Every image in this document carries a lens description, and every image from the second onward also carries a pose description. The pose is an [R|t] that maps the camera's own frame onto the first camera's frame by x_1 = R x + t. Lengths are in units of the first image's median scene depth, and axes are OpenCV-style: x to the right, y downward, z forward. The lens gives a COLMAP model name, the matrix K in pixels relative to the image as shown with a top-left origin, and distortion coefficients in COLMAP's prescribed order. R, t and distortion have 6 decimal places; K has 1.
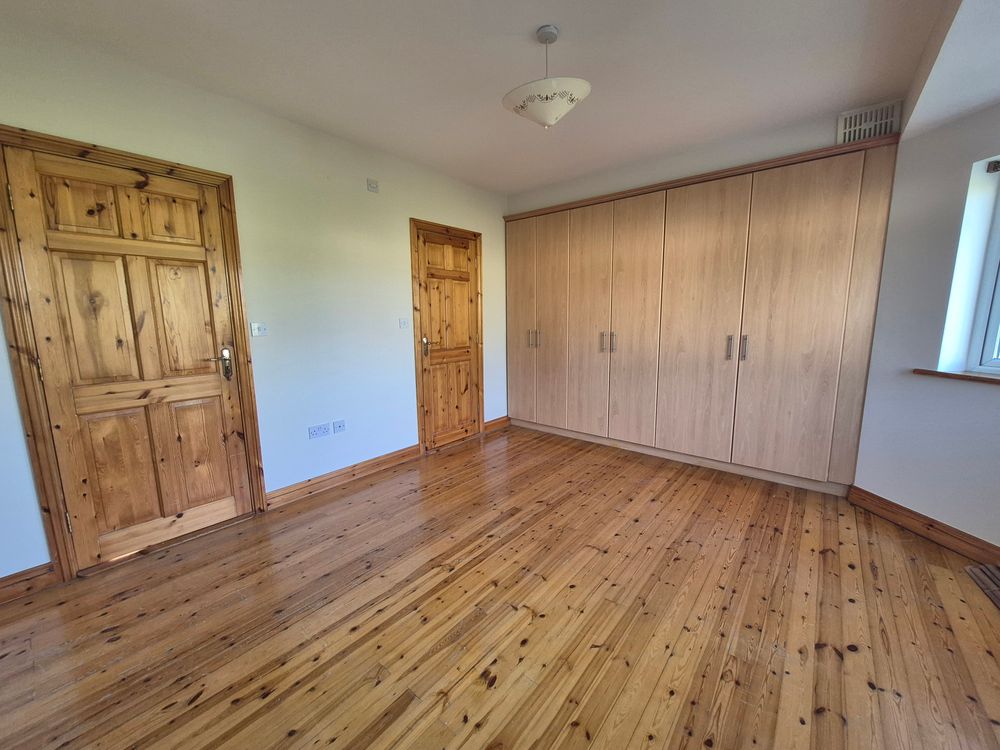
lens RADIAL K [[387.3, 0, 517.2], [0, 387.3, 372.3], [0, 0, 1]] dist [0.002276, -0.000195]
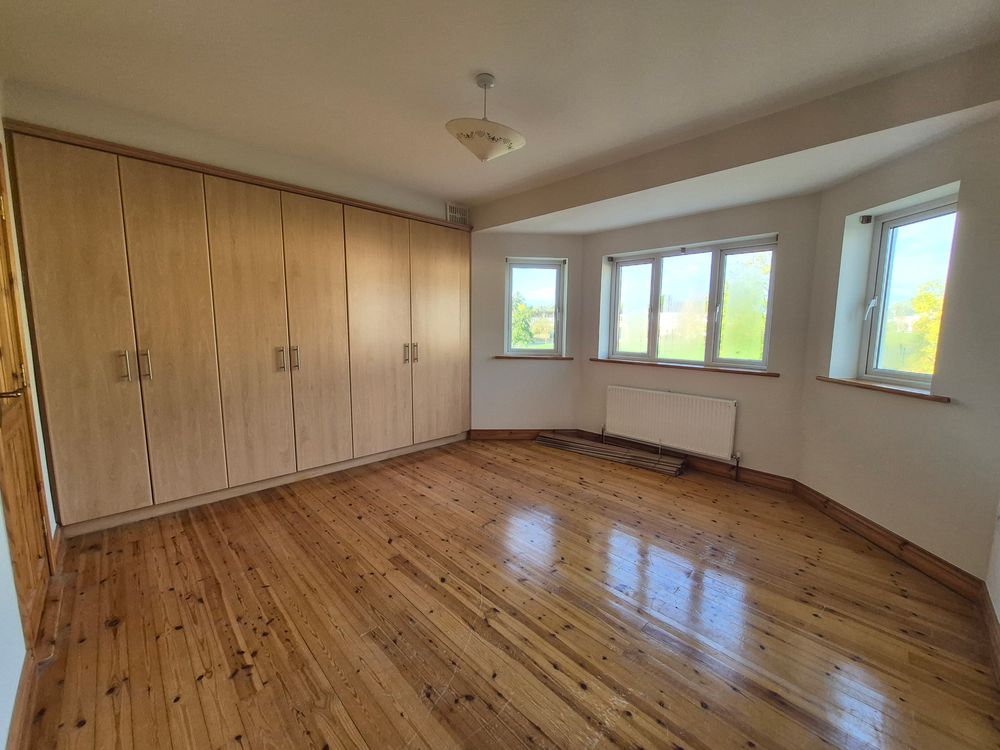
lens RADIAL K [[398.1, 0, 503.1], [0, 398.1, 374.0], [0, 0, 1]] dist [-0.000528, -0.000105]
pose [[0.117913, -0.113482, 0.986518, -0.737452], [0.136618, 0.985856, 0.097077, -0.085987], [-0.983581, 0.123329, 0.131749, 0.575436]]
